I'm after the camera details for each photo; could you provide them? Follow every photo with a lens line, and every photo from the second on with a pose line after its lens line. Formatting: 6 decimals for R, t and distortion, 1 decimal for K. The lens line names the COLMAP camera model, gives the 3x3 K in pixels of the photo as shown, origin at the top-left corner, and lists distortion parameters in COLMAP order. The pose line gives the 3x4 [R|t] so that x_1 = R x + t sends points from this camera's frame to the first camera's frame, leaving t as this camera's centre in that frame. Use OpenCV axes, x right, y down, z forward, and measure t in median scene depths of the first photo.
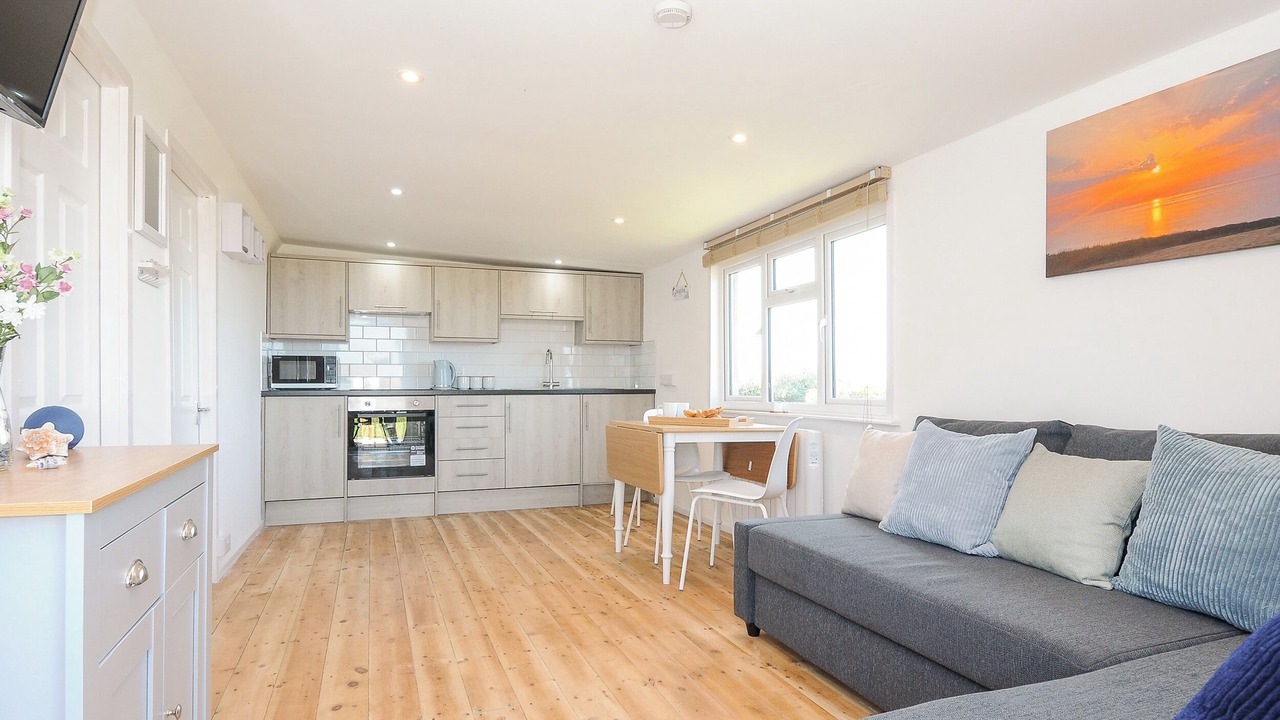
lens RADIAL K [[671.6, 0, 644.0], [0, 671.6, 370.7], [0, 0, 1]] dist [-0.005161, -0.016301]
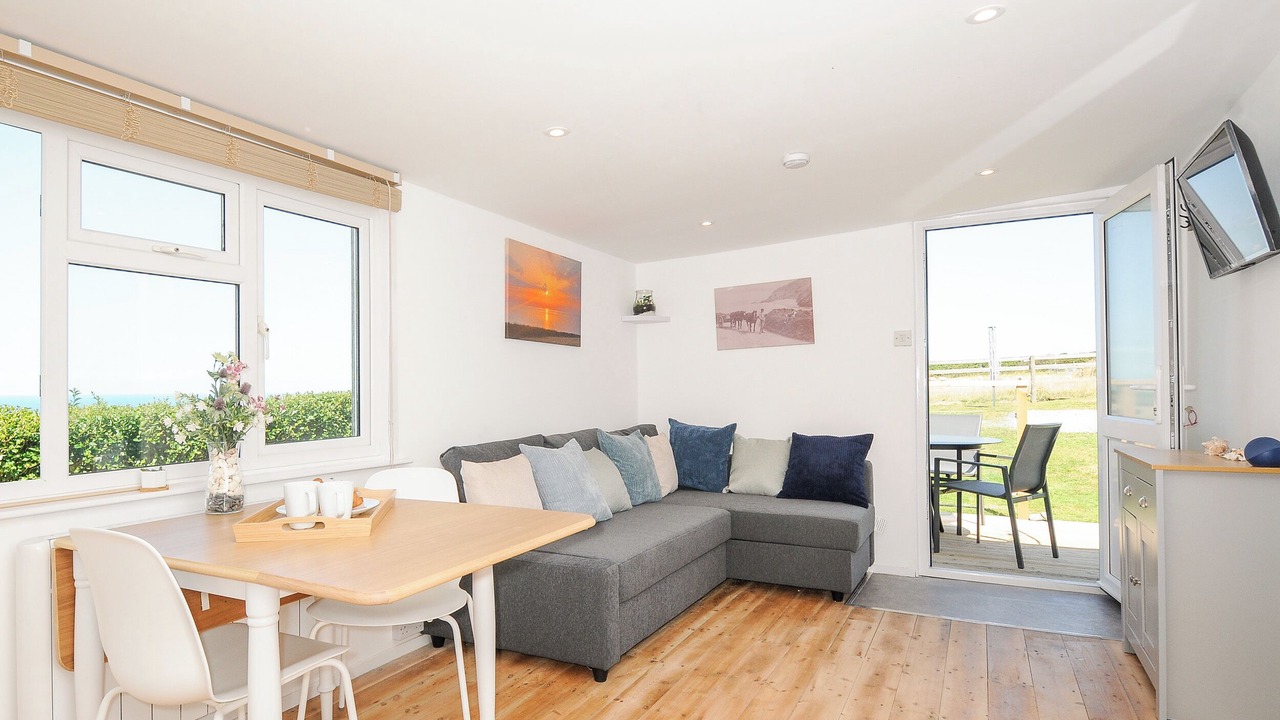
lens RADIAL K [[563.1, 0, 641.2], [0, 563.1, 390.3], [0, 0, 1]] dist [0.000131, -0.010739]
pose [[-0.596034, 0.019020, 0.802734, -0.606150], [0.003838, 0.999775, -0.020839, -0.001242], [-0.802950, -0.009340, -0.595973, 1.669229]]
